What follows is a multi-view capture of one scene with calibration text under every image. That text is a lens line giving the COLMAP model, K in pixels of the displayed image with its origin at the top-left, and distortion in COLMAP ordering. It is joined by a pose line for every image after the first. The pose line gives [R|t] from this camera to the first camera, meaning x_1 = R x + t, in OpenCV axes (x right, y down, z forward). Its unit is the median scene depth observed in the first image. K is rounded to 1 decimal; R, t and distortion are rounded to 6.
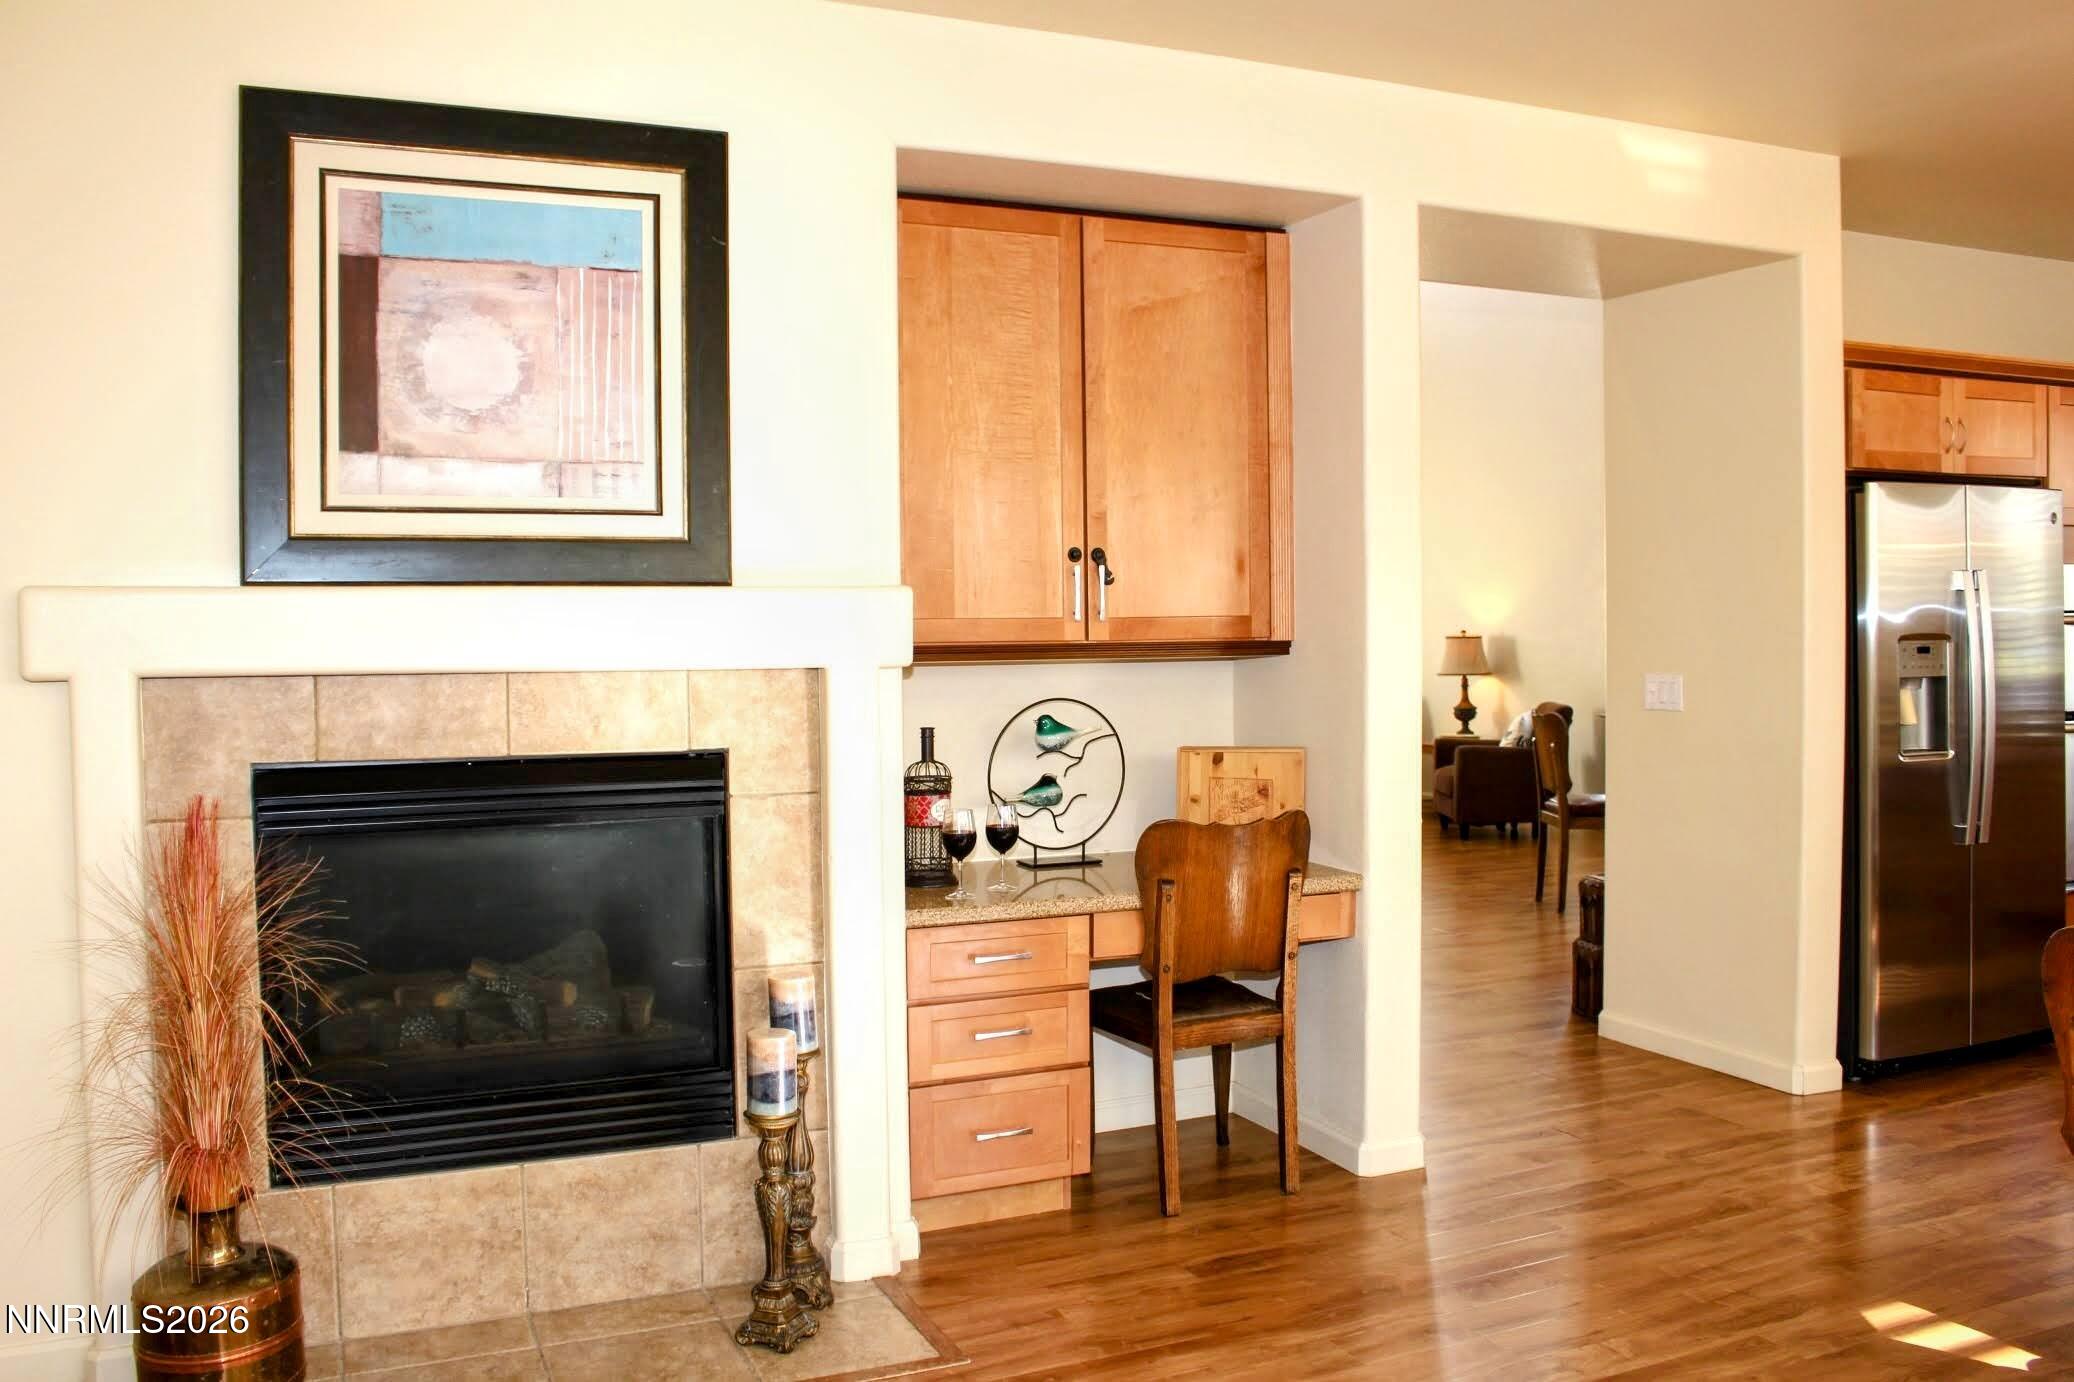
lens RADIAL K [[1736.3, 0, 1048.3], [0, 1736.3, 690.7], [0, 0, 1]] dist [-0.153268, 0.124630]
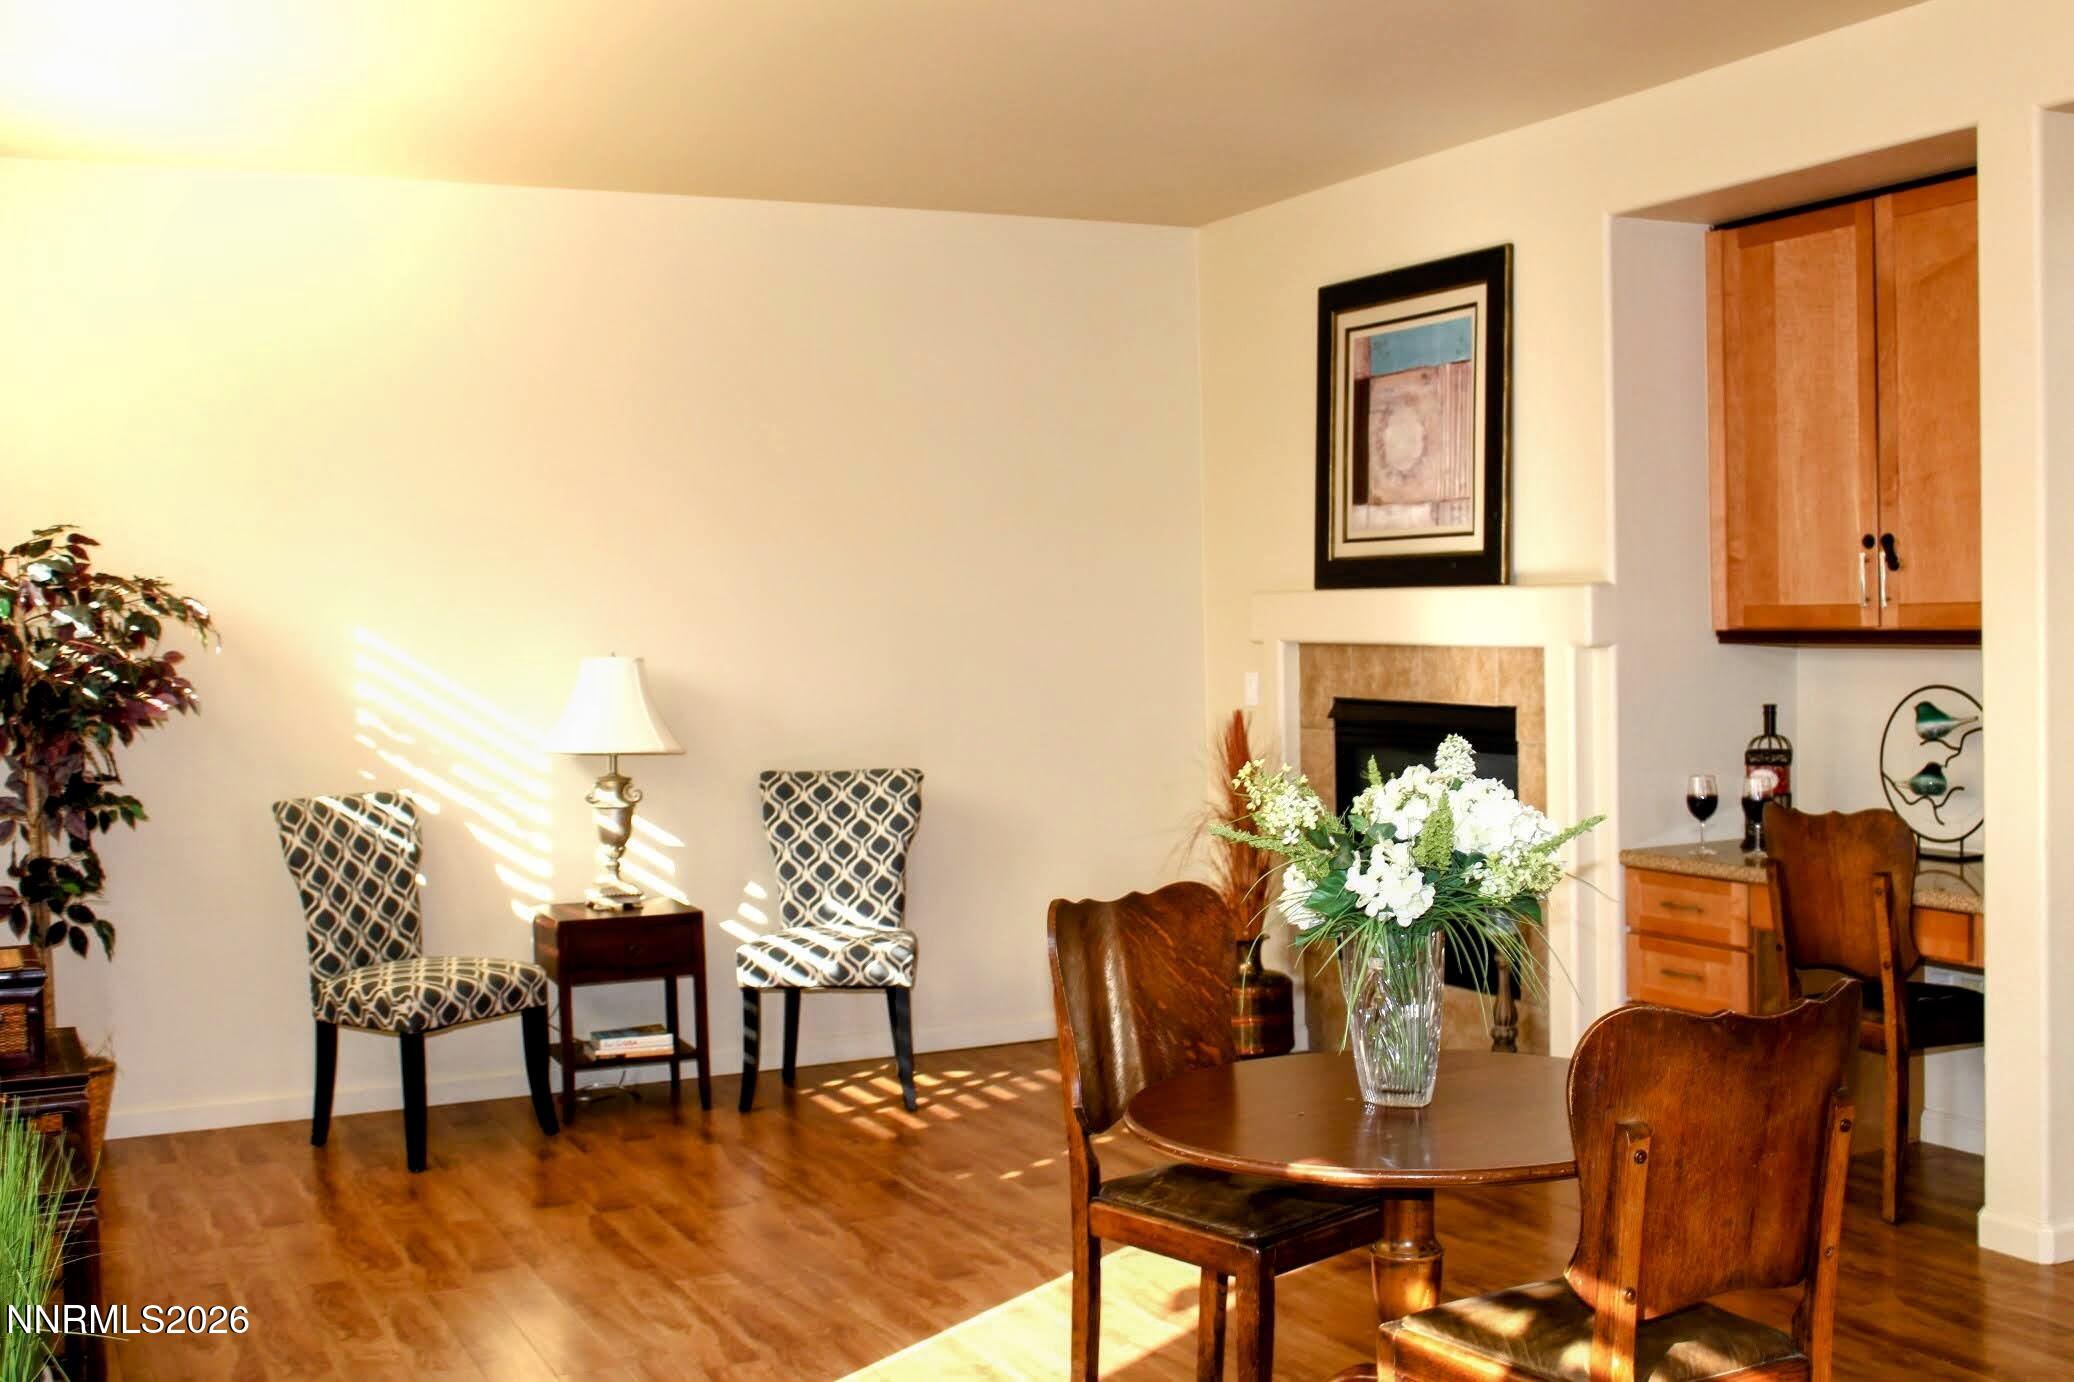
lens RADIAL K [[2275.2, 0, 1033.4], [0, 2275.2, 683.0], [0, 0, 1]] dist [-0.064308, 0.000000]
pose [[0.030427, 0.038410, -0.998799, 1.597565], [-0.018618, 0.999110, 0.037855, -0.044954], [0.999364, 0.017443, 0.031115, 0.585404]]
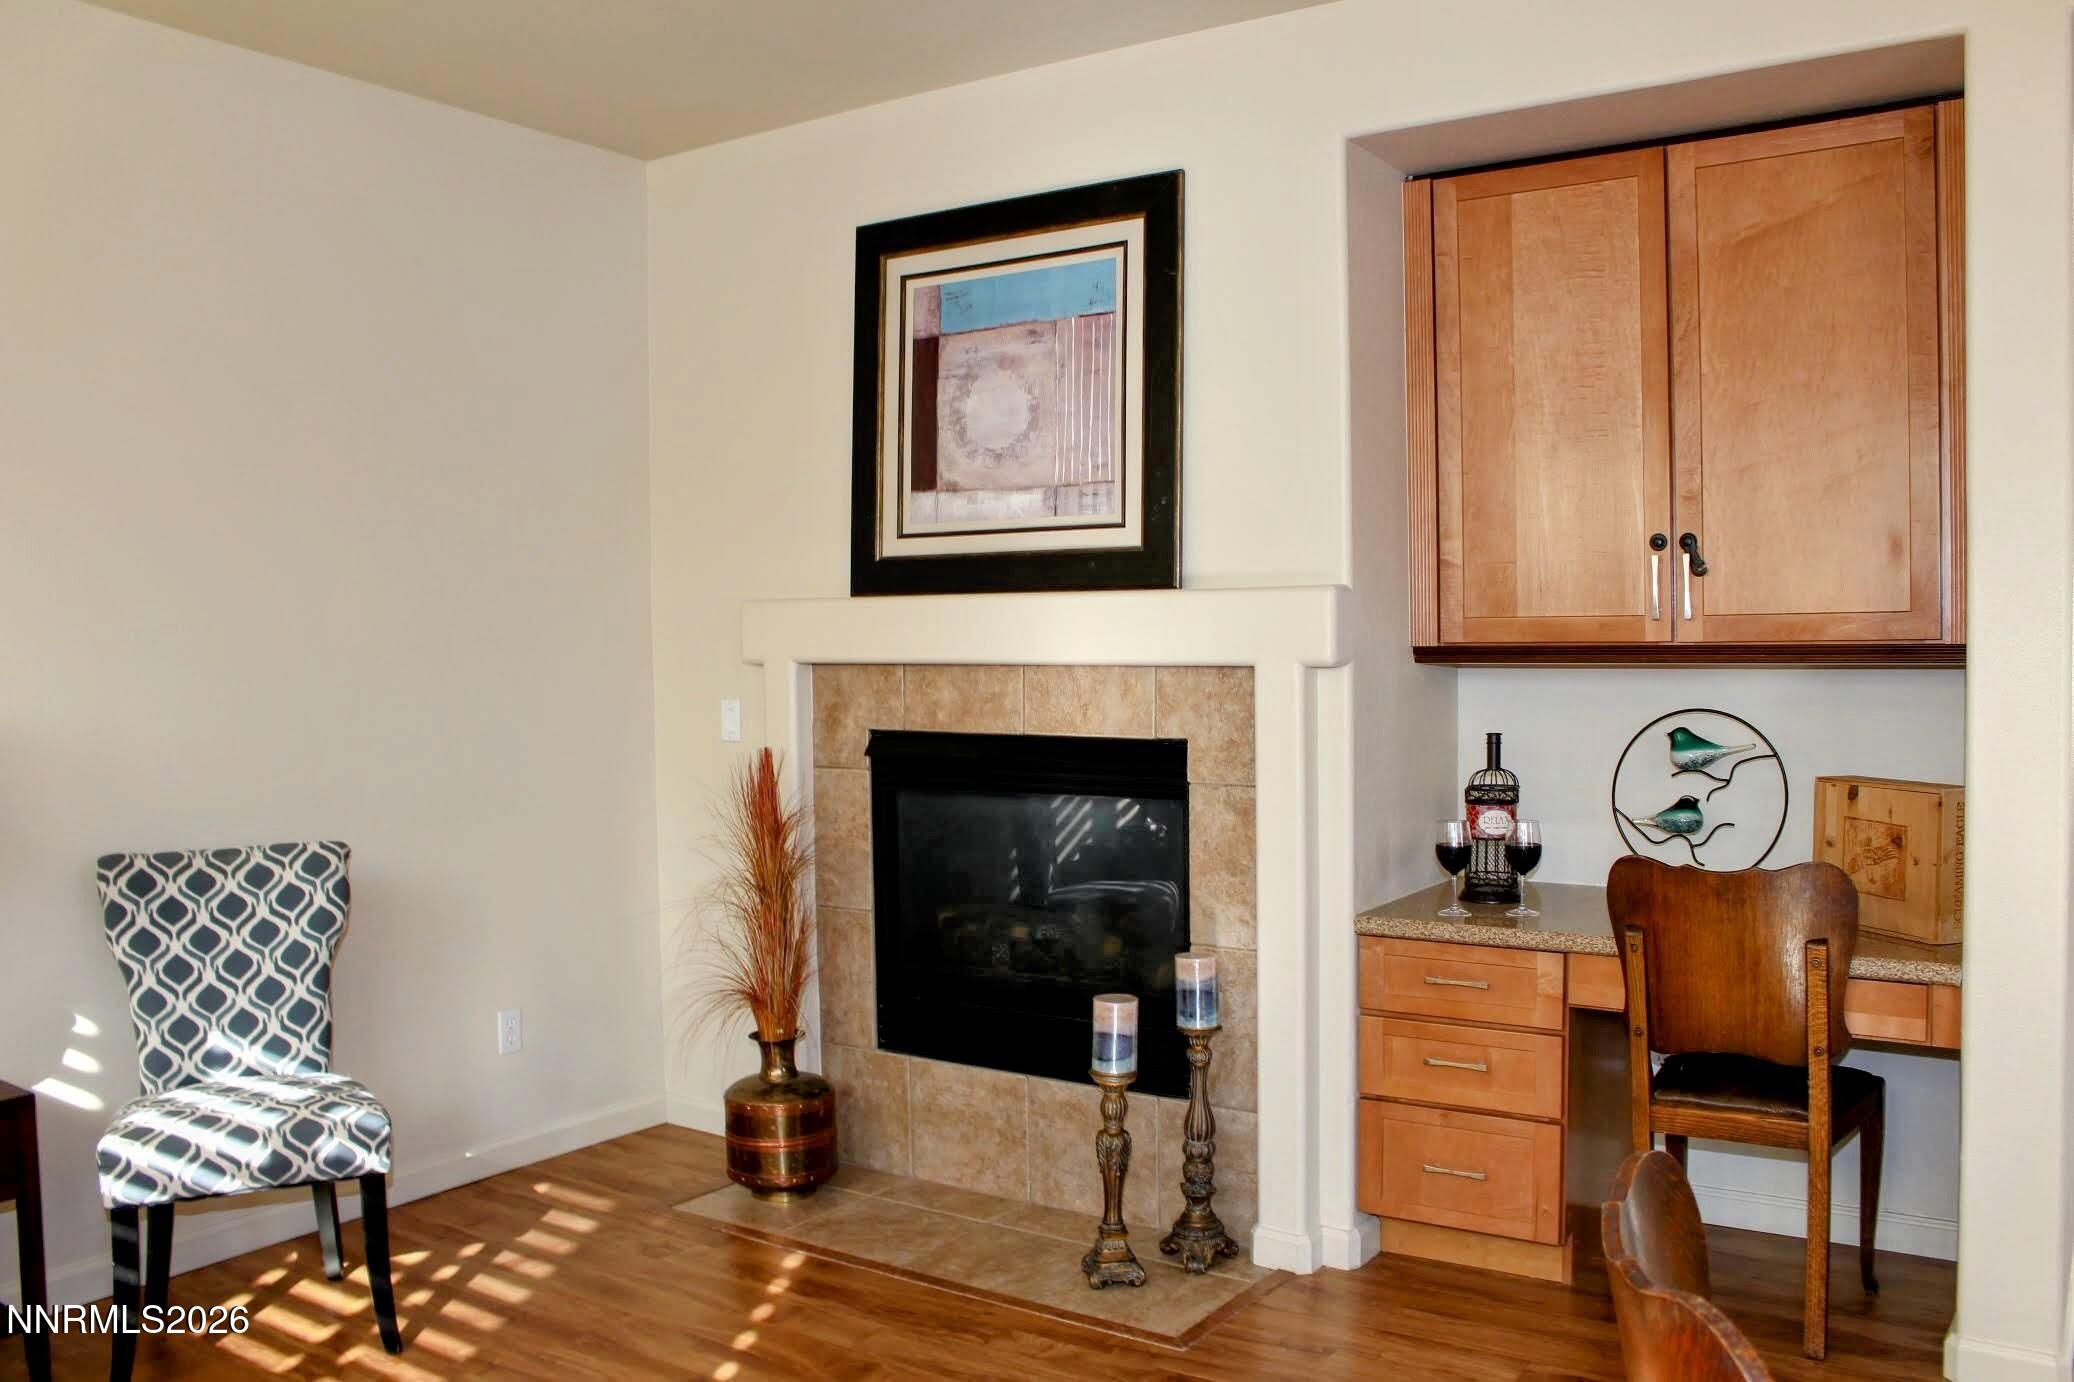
lens RADIAL K [[1736.3, 0, 1035.0], [0, 1736.3, 691.6], [0, 0, 1]] dist [-0.153268, 0.124630]
pose [[0.520904, 0.031537, -0.853033, 0.707178], [-0.025305, 0.999449, 0.021498, -0.017760], [0.853240, 0.010388, 0.521414, 0.361695]]
